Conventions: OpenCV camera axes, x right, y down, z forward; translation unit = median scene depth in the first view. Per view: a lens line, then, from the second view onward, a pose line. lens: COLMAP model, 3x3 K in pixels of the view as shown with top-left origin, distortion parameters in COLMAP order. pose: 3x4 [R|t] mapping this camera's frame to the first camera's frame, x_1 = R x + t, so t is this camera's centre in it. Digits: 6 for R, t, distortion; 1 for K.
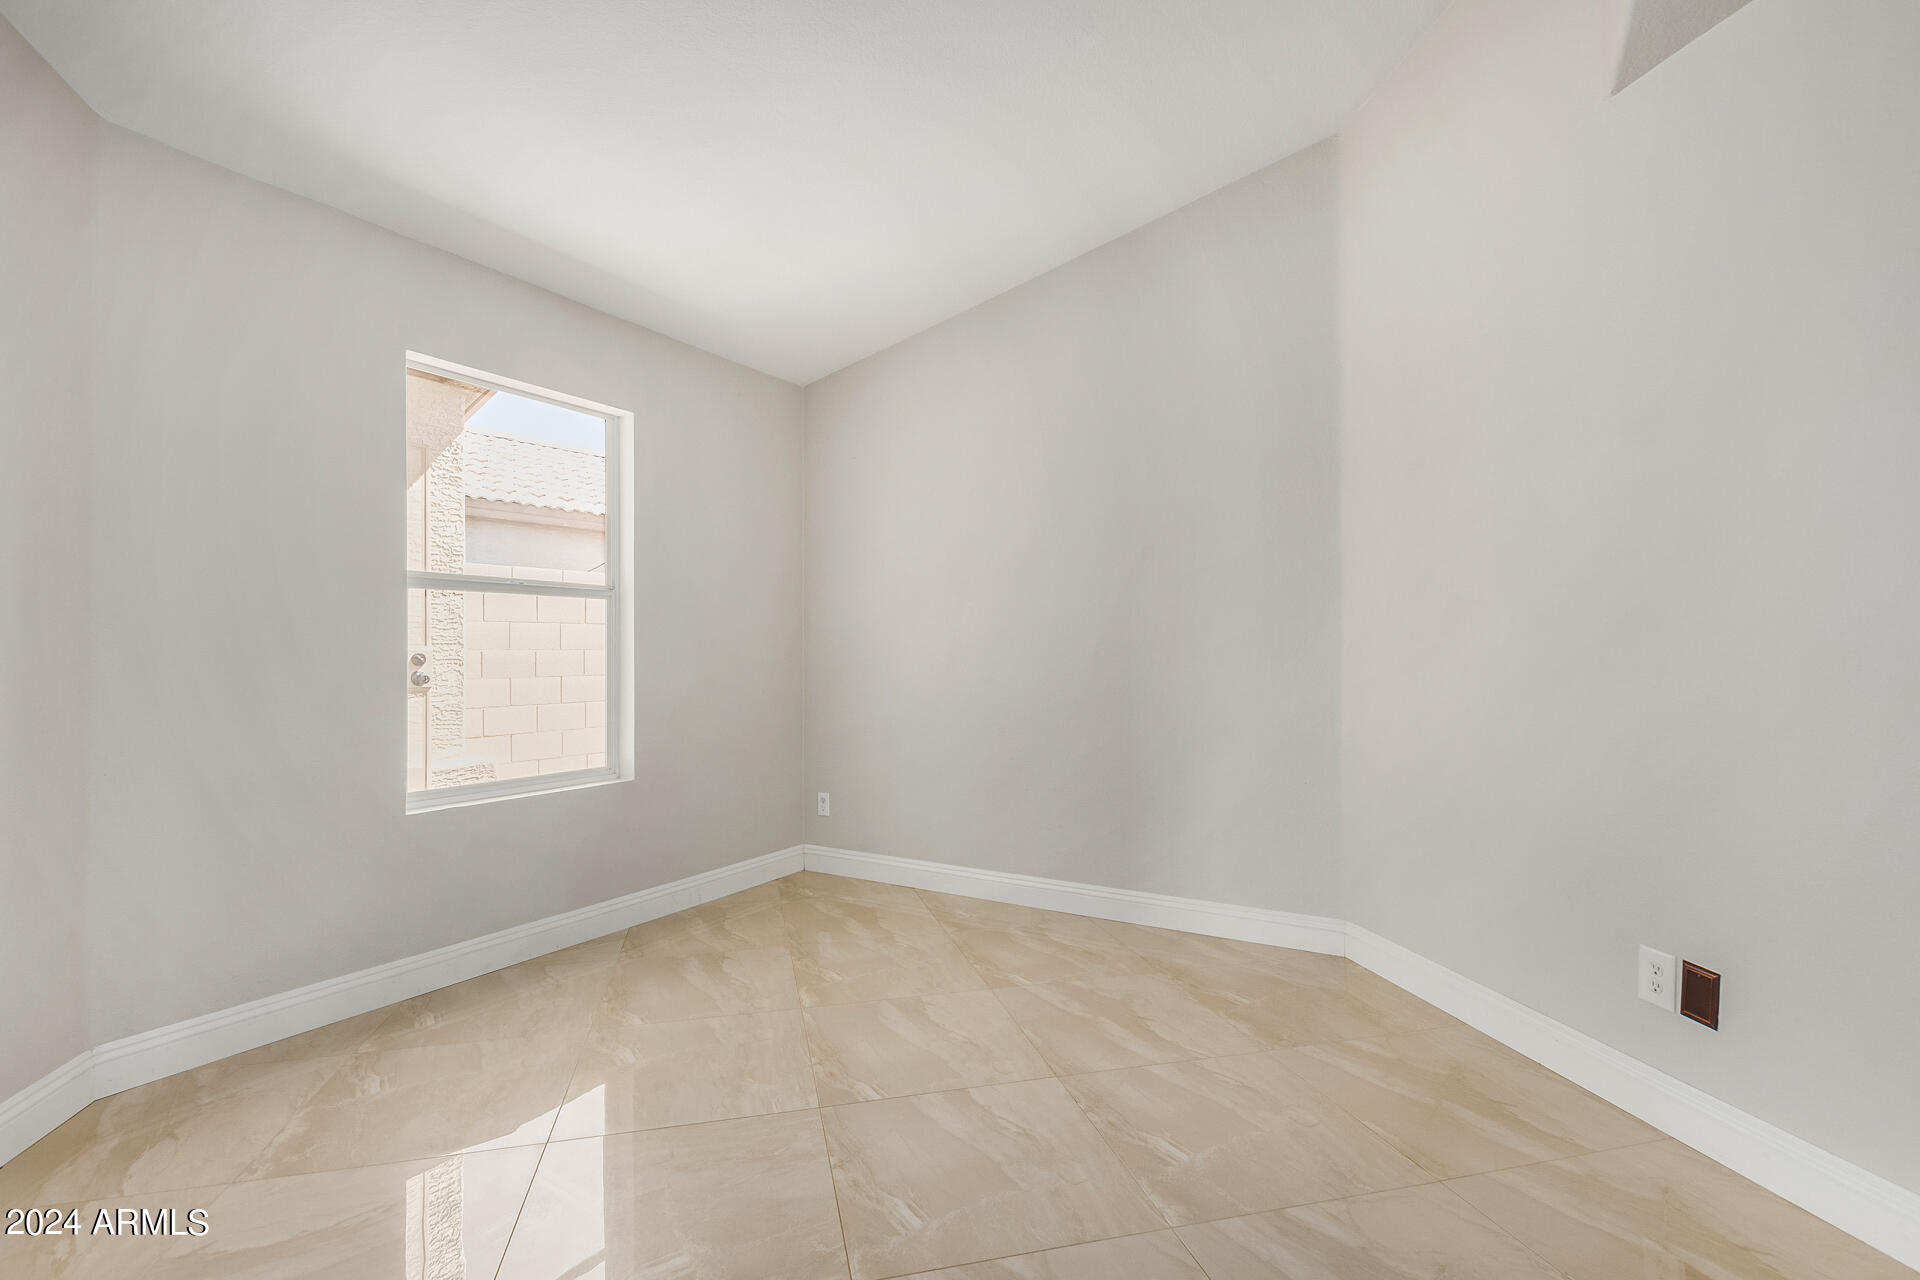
lens RADIAL K [[892.8, 0, 961.0], [0, 892.8, 651.6], [0, 0, 1]] dist [0.001917, -0.000349]
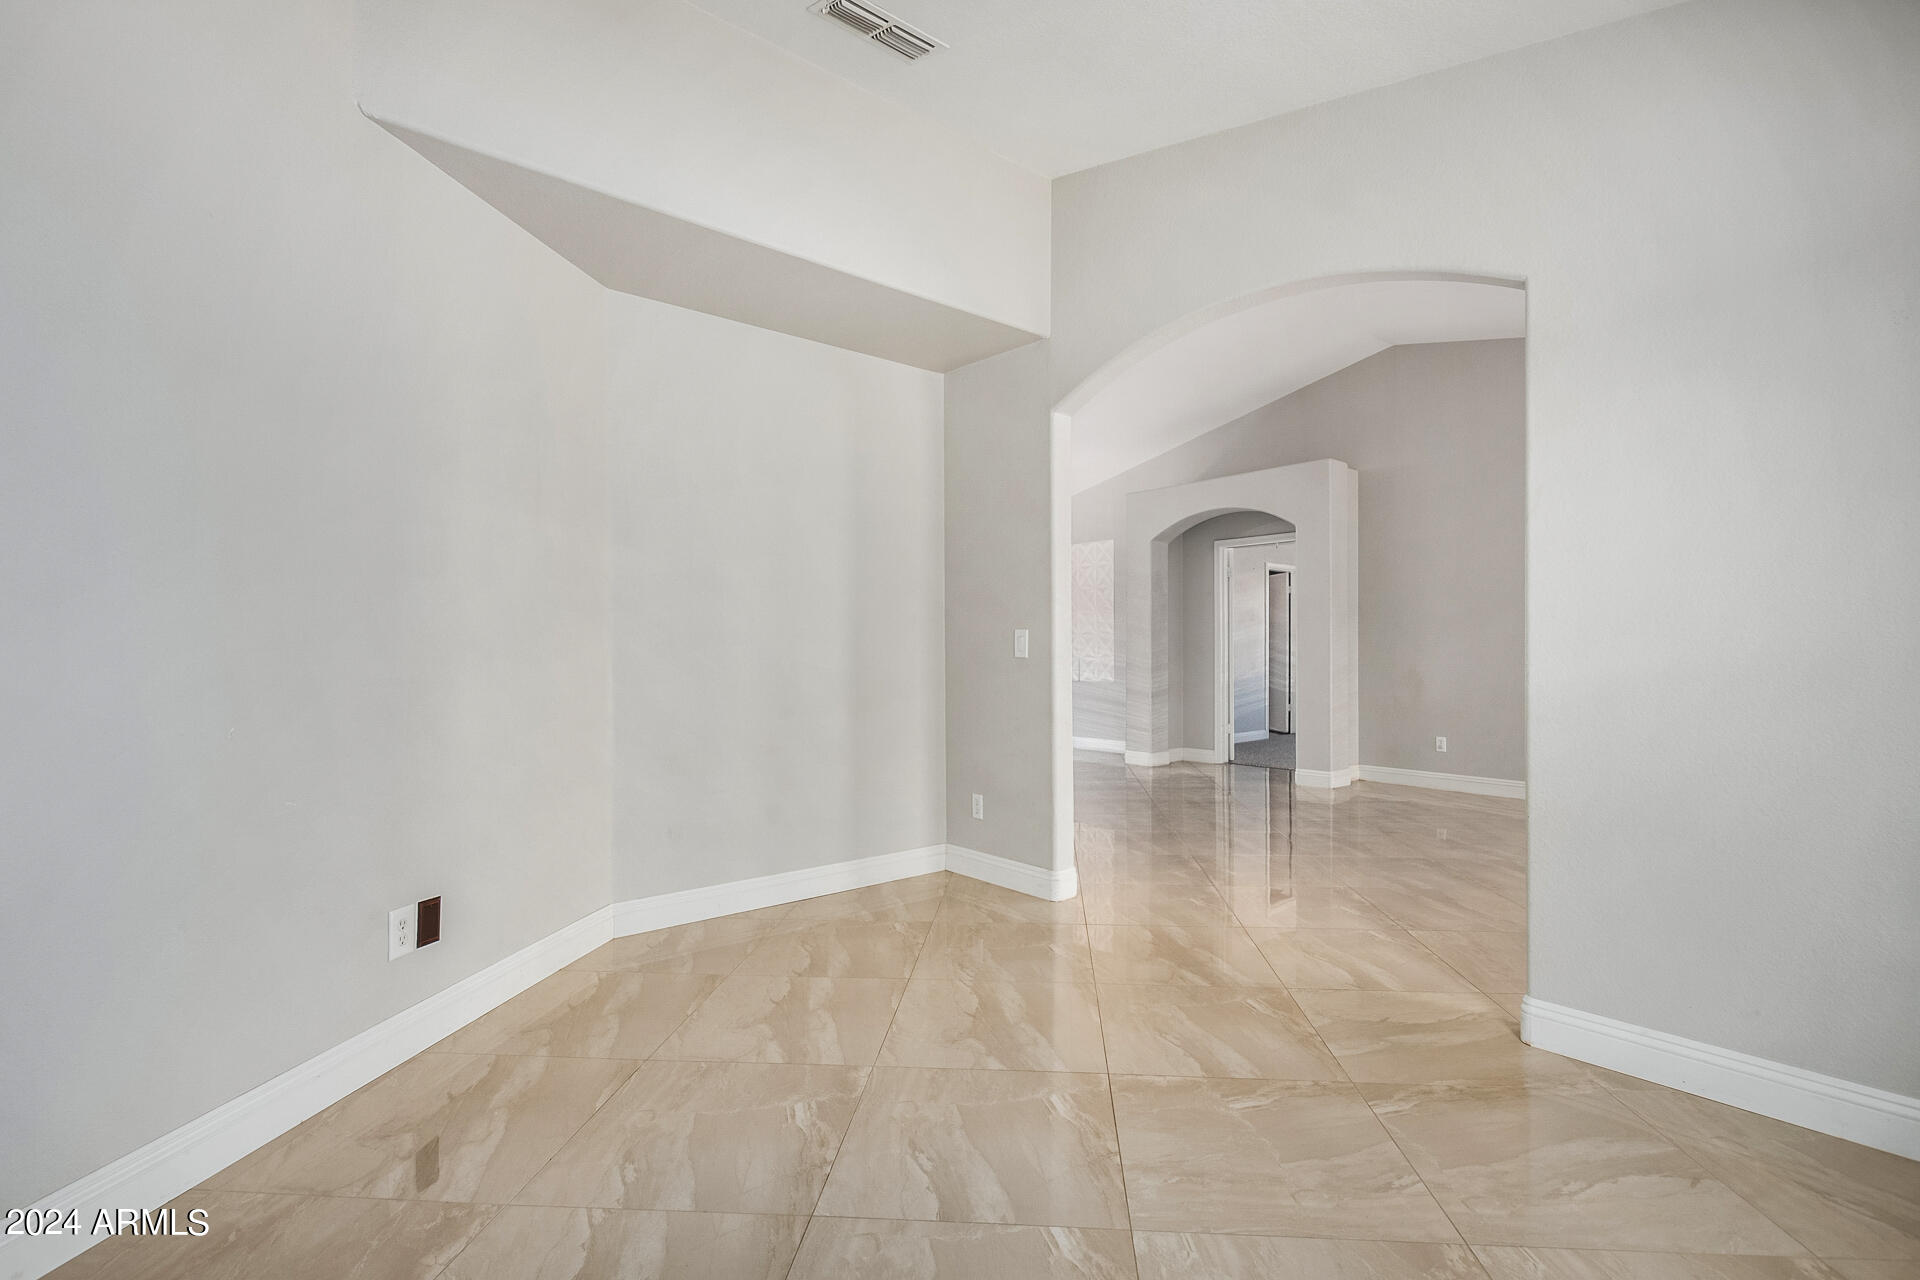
lens RADIAL K [[892.8, 0, 961.0], [0, 892.8, 651.6], [0, 0, 1]] dist [0.001917, -0.000349]
pose [[-0.941159, 0.005157, 0.337925, -0.307630], [0.006661, 0.999972, 0.003290, 0.003188], [-0.337899, 0.005348, -0.941167, 1.924368]]
